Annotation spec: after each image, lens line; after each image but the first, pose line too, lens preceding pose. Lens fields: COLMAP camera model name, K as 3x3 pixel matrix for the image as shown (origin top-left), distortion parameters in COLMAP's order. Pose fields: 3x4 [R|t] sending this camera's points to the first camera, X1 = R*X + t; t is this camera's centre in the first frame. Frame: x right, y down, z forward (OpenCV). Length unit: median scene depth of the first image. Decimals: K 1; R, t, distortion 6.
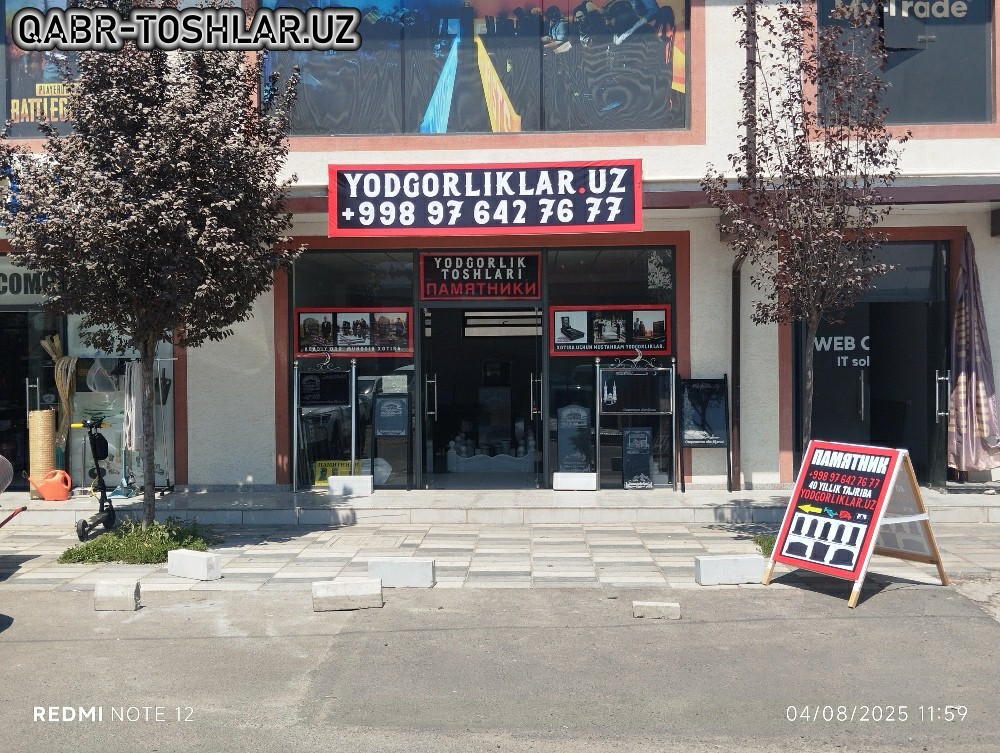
lens RADIAL K [[1072.0, 0, 502.5], [0, 1072.0, 383.8], [0, 0, 1]] dist [0.038588, 0.000000]
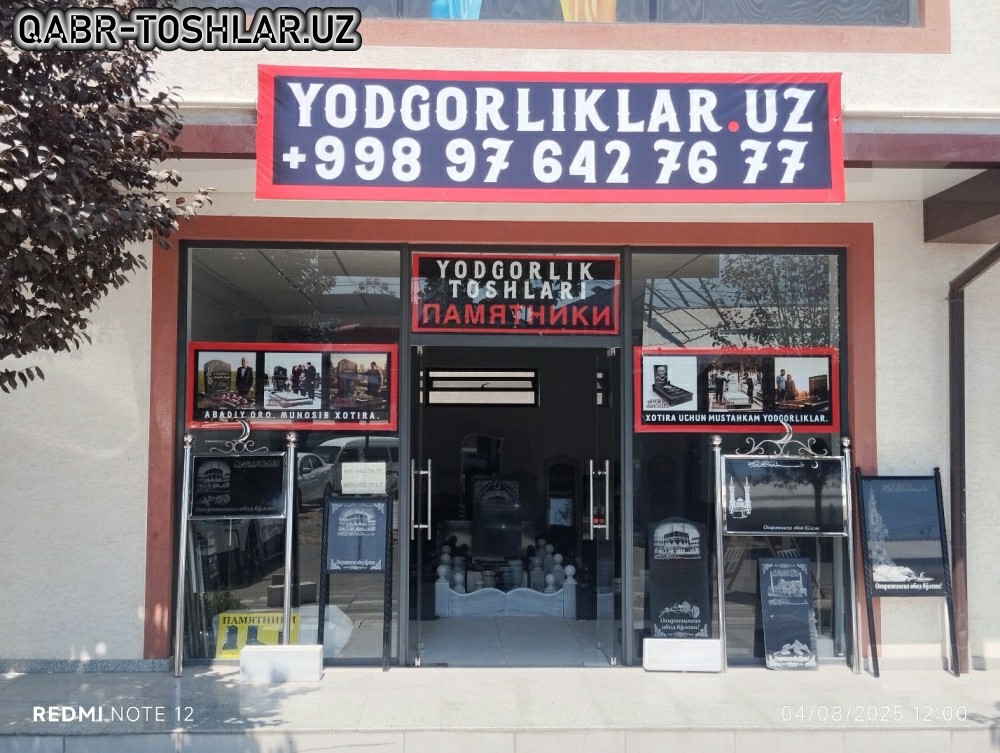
lens RADIAL K [[1072.0, 0, 494.4], [0, 1072.0, 377.1], [0, 0, 1]] dist [0.038588, 0.000000]
pose [[0.997454, 0.016535, 0.069368, -0.073239], [-0.011277, 0.997080, -0.075523, -0.011151], [-0.070414, 0.074549, 0.994728, 0.433843]]
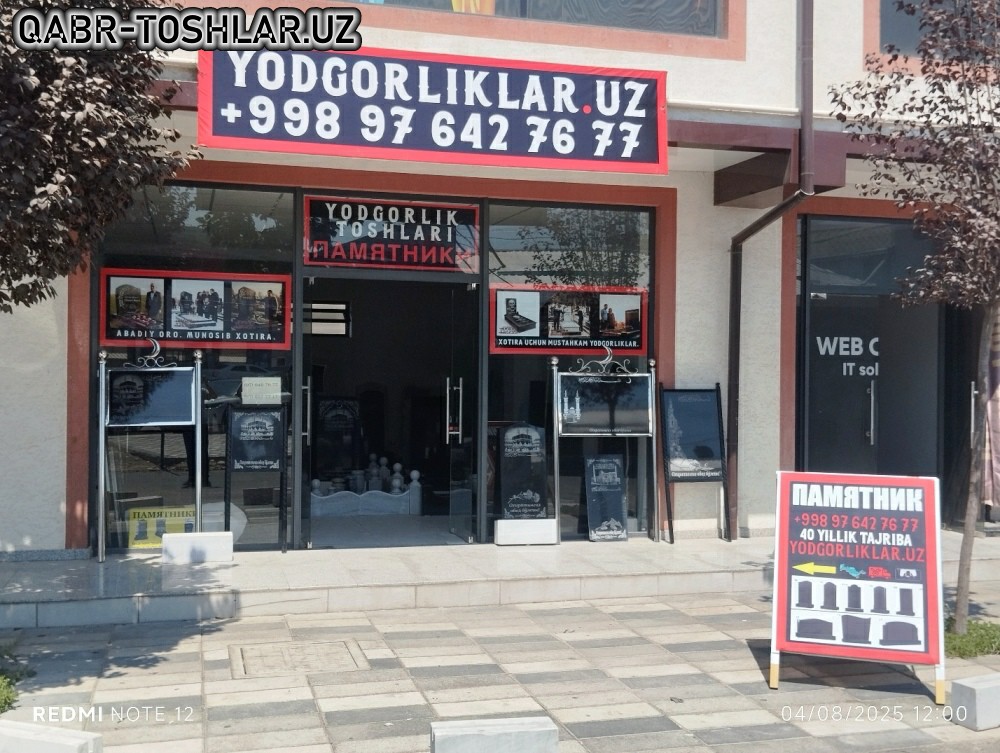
lens RADIAL K [[1072.0, 0, 493.9], [0, 1072.0, 379.7], [0, 0, 1]] dist [0.038588, 0.000000]
pose [[0.955198, 0.016580, 0.295502, -0.163482], [-0.011921, 0.999775, -0.017562, 0.003712], [-0.295726, 0.013253, 0.955181, 0.333442]]
